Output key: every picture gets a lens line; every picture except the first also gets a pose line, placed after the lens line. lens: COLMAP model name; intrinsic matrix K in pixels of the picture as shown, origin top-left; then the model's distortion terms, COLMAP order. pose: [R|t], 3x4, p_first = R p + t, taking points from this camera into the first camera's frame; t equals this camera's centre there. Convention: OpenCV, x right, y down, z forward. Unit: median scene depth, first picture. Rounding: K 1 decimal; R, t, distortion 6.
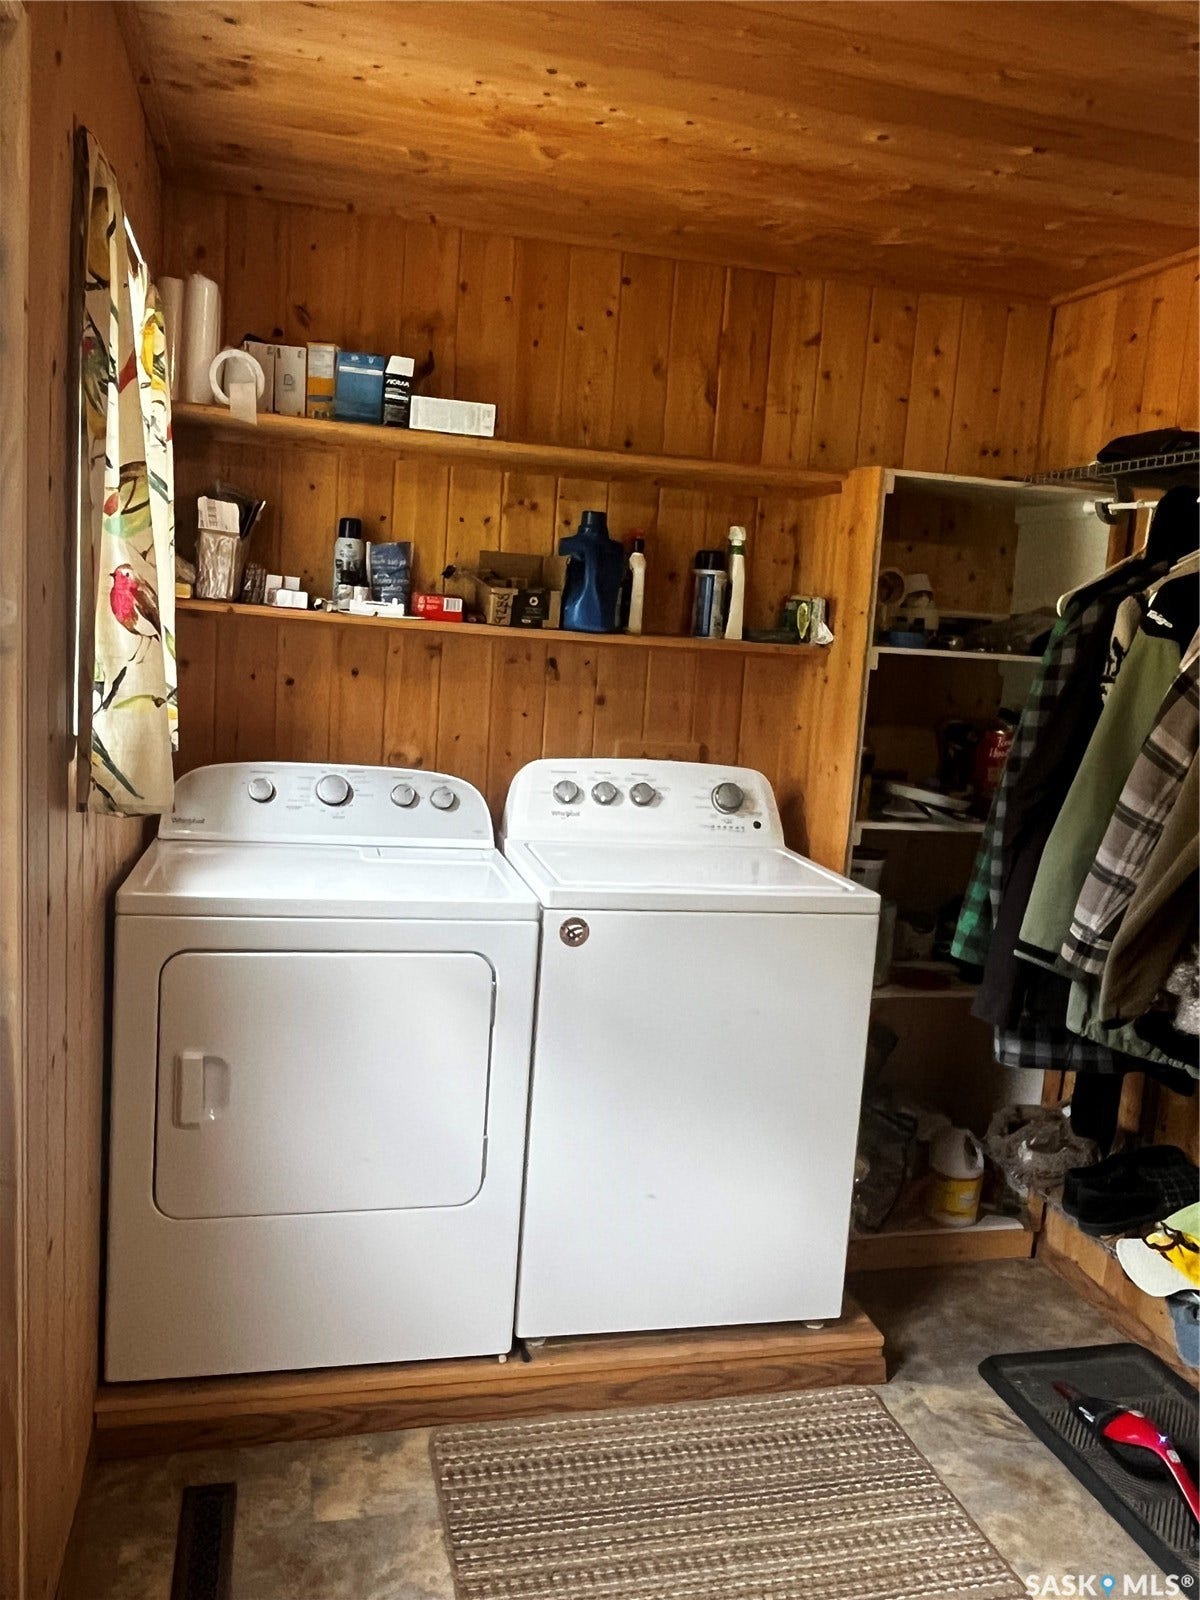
lens RADIAL K [[1205.4, 0, 615.8], [0, 1205.4, 793.5], [0, 0, 1]] dist [0.066470, -0.067314]
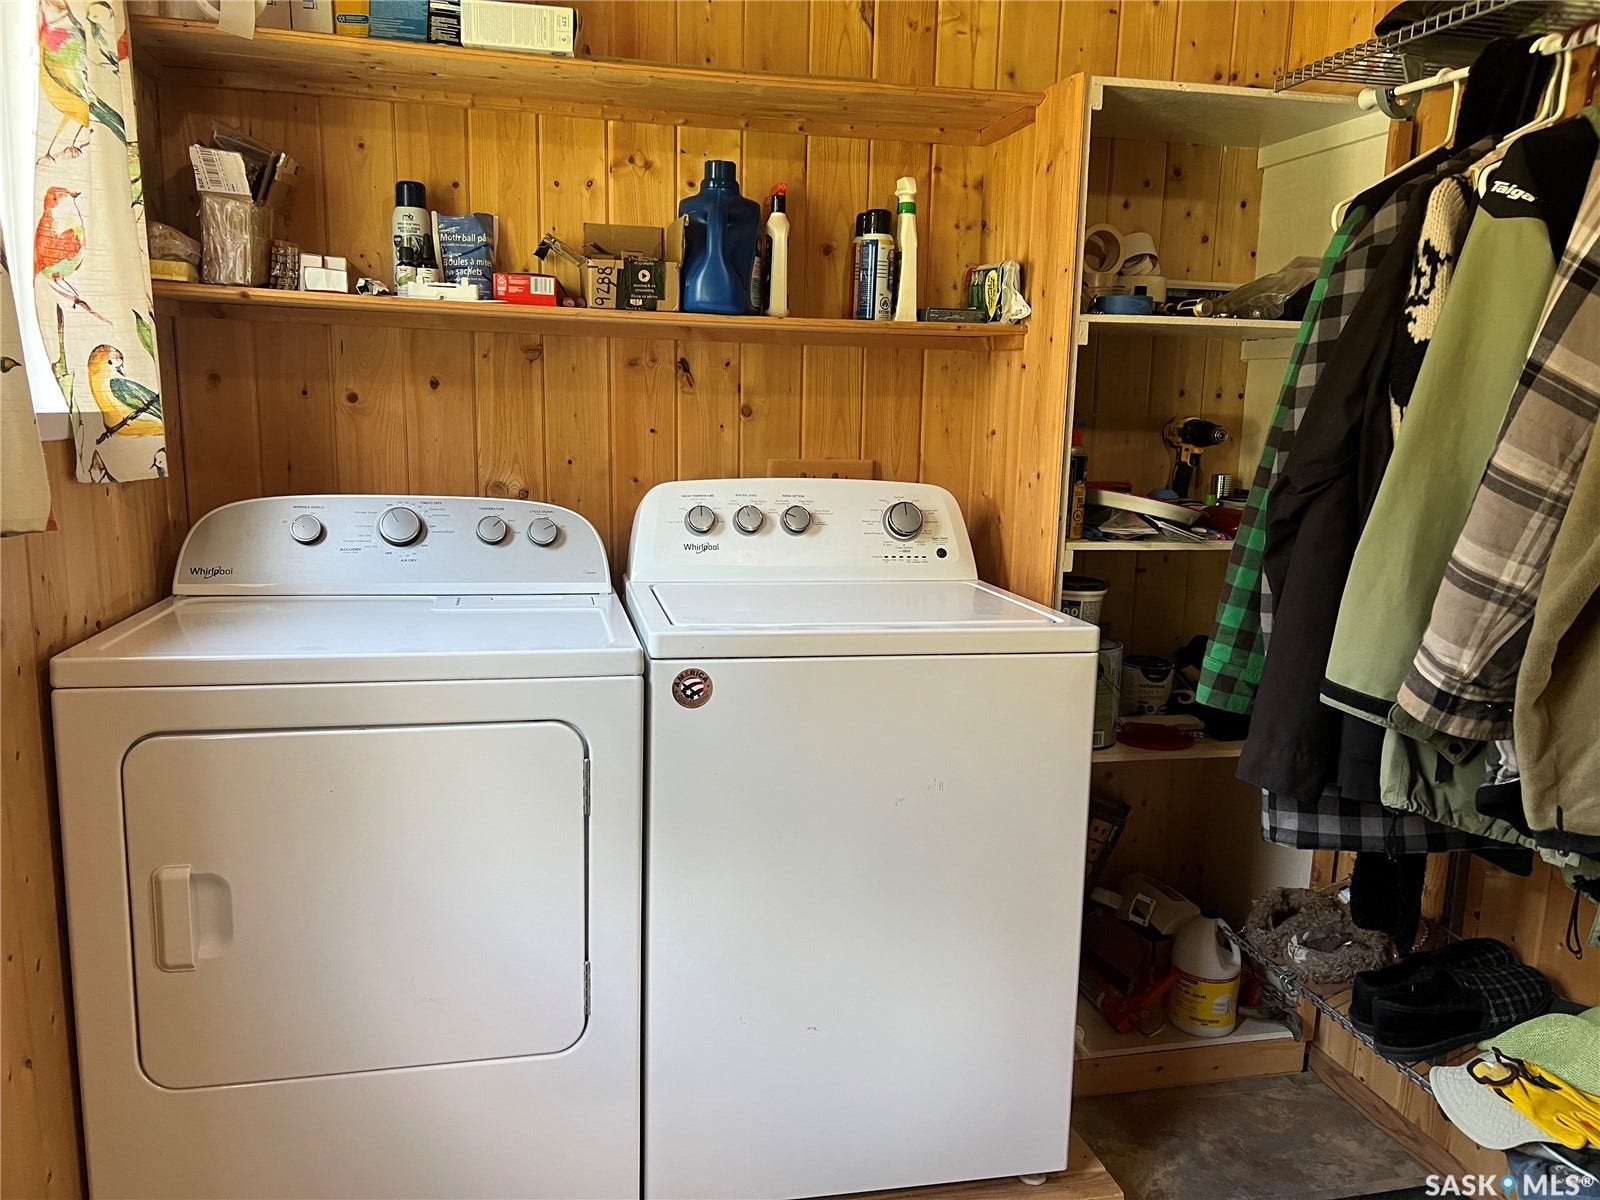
lens RADIAL K [[1205.4, 0, 786.3], [0, 1205.4, 606.9], [0, 0, 1]] dist [0.066470, -0.067314]
pose [[0.998327, -0.039771, -0.041962, 0.047921], [0.041169, 0.998608, 0.032978, 0.032952], [0.040592, -0.034650, 0.998575, 0.205370]]
